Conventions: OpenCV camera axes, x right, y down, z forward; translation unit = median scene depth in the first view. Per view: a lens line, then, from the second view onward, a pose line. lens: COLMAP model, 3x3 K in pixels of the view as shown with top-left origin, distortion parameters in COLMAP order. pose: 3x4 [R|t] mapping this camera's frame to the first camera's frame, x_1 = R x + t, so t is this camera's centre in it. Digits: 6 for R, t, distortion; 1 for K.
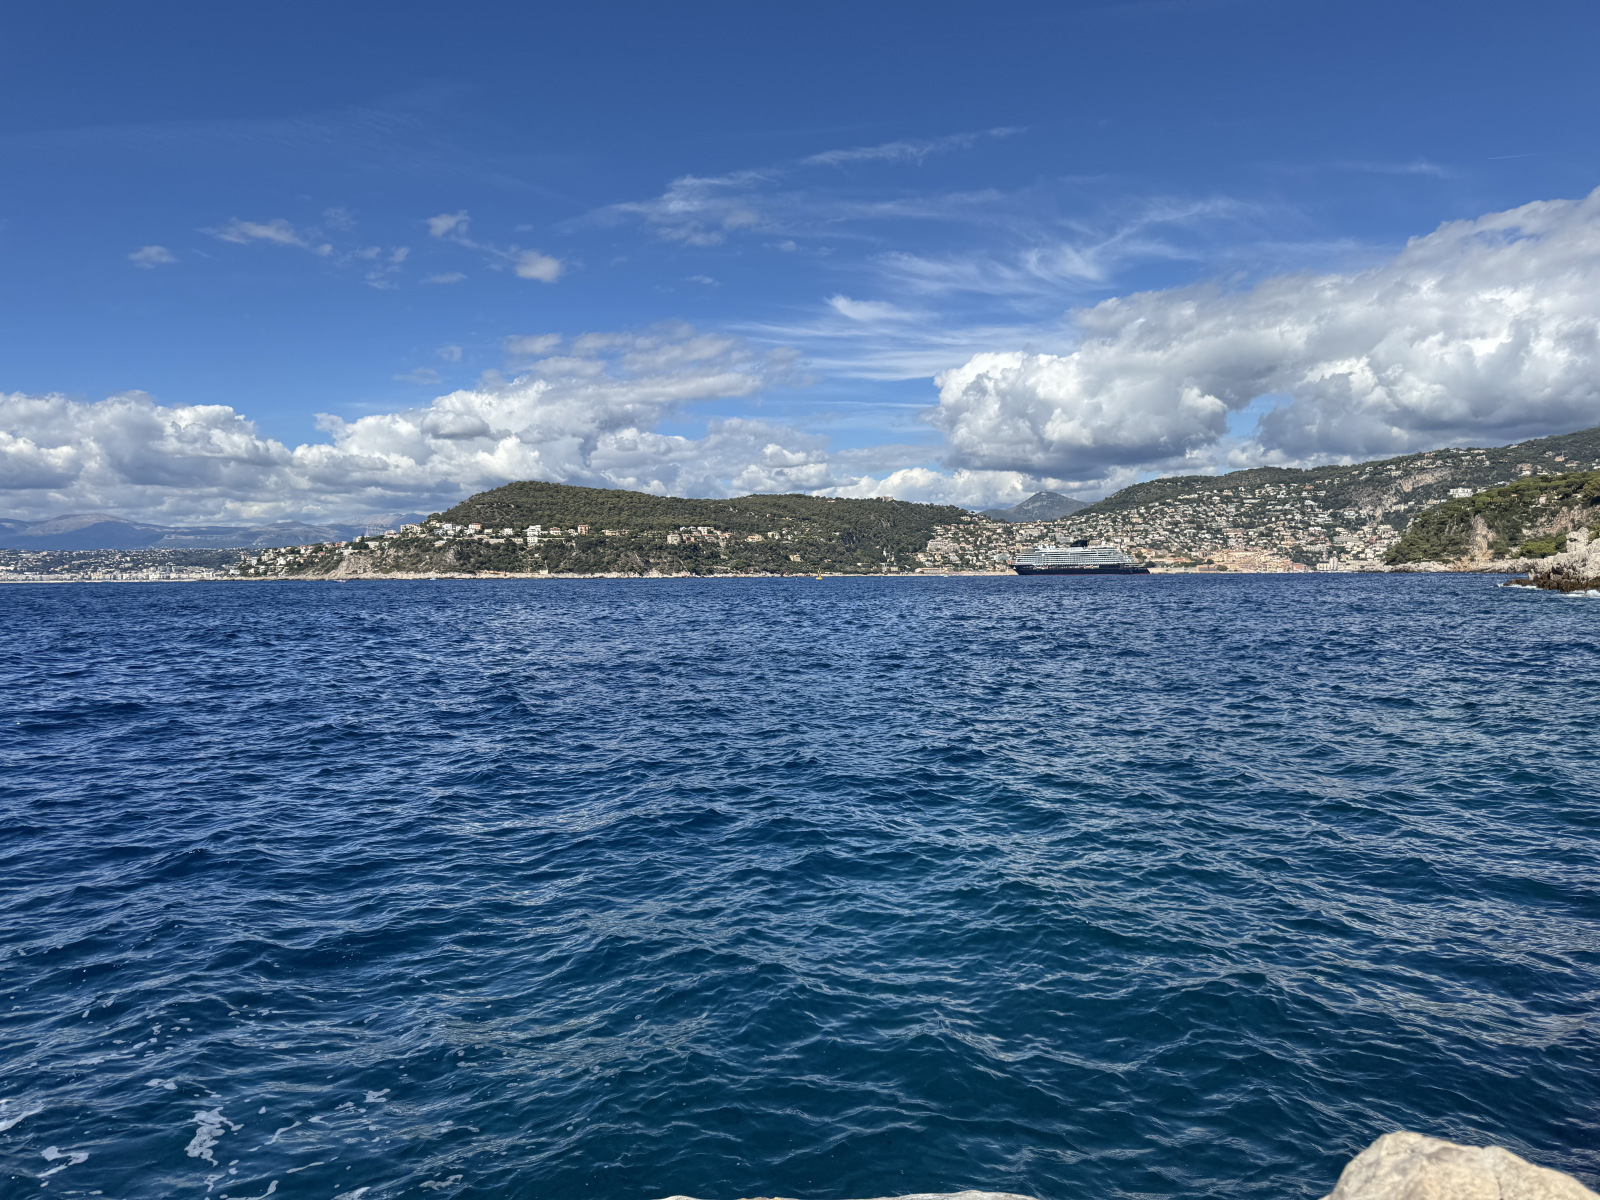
lens RADIAL K [[1175.1, 0, 783.1], [0, 1175.1, 609.7], [0, 0, 1]] dist [0.074486, -0.051657]
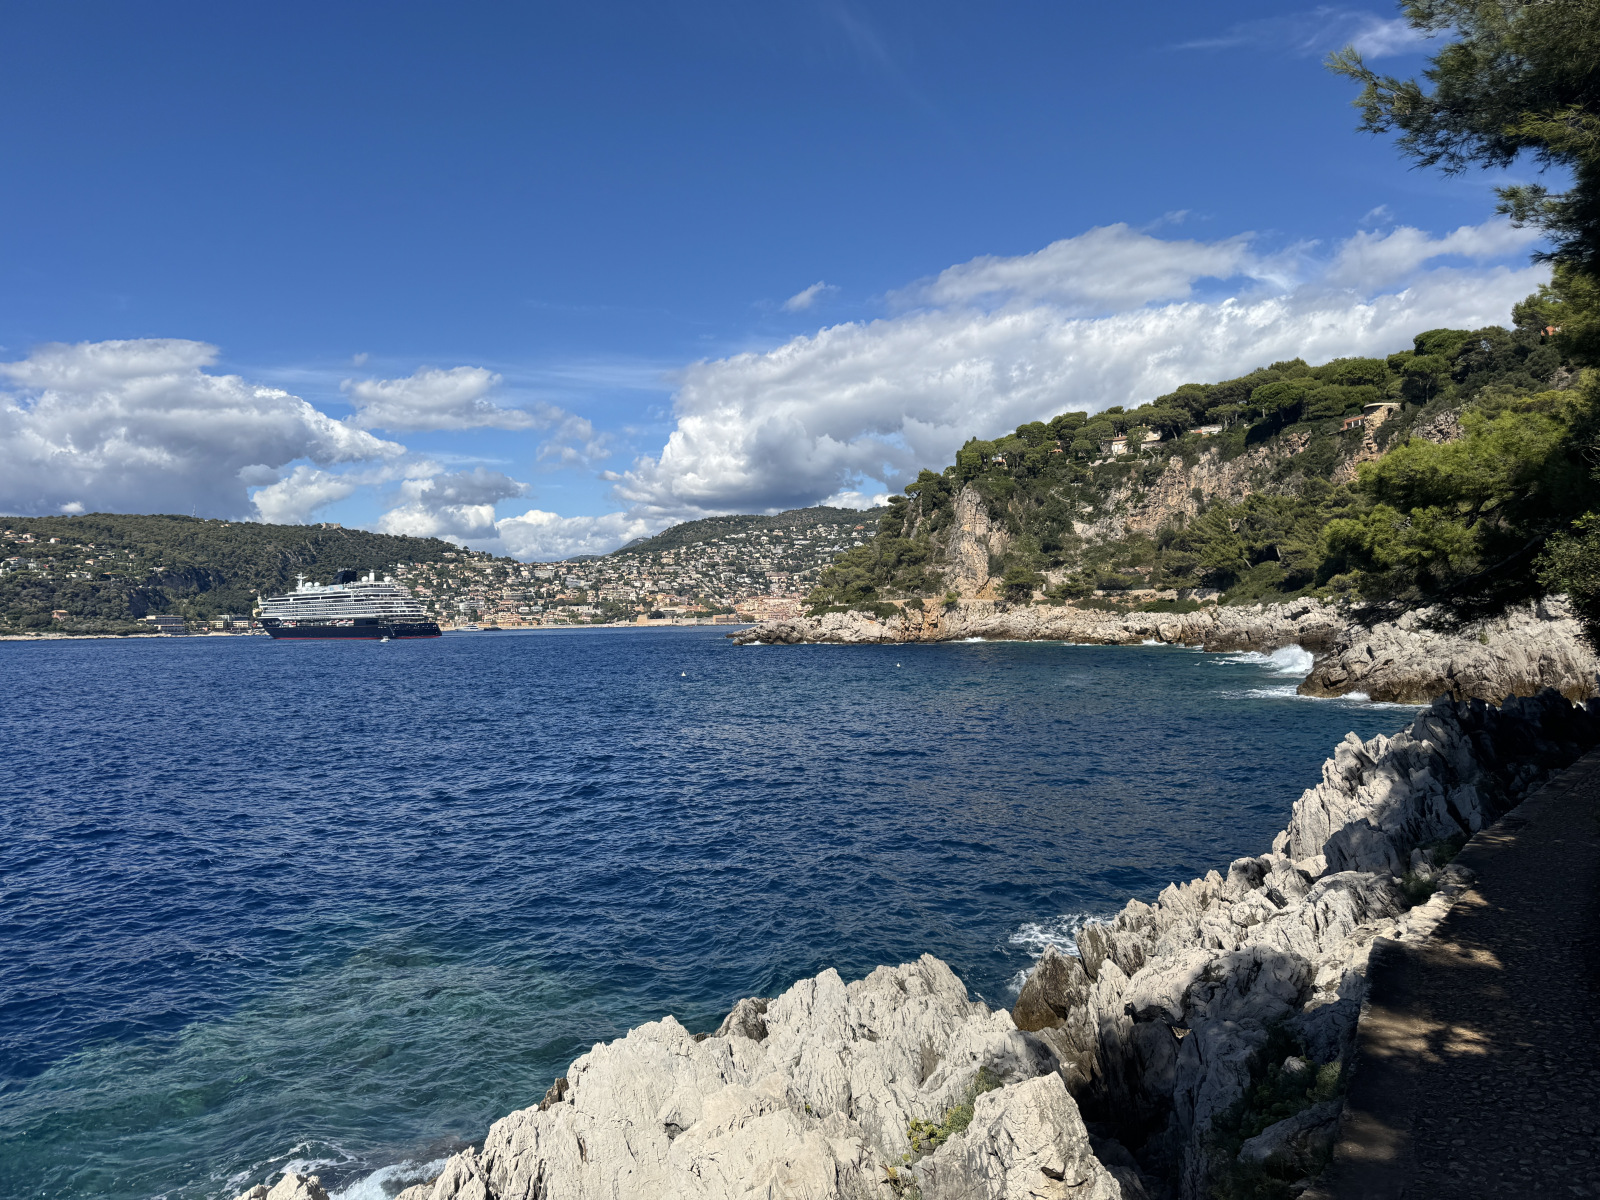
lens RADIAL K [[1175.1, 0, 798.9], [0, 1175.1, 589.0], [0, 0, 1]] dist [0.074486, -0.051657]
pose [[0.945725, 0.001079, 0.324967, 0.172971], [0.018235, 0.998243, -0.056383, -0.011621], [-0.324456, 0.059248, 0.944043, 0.283378]]
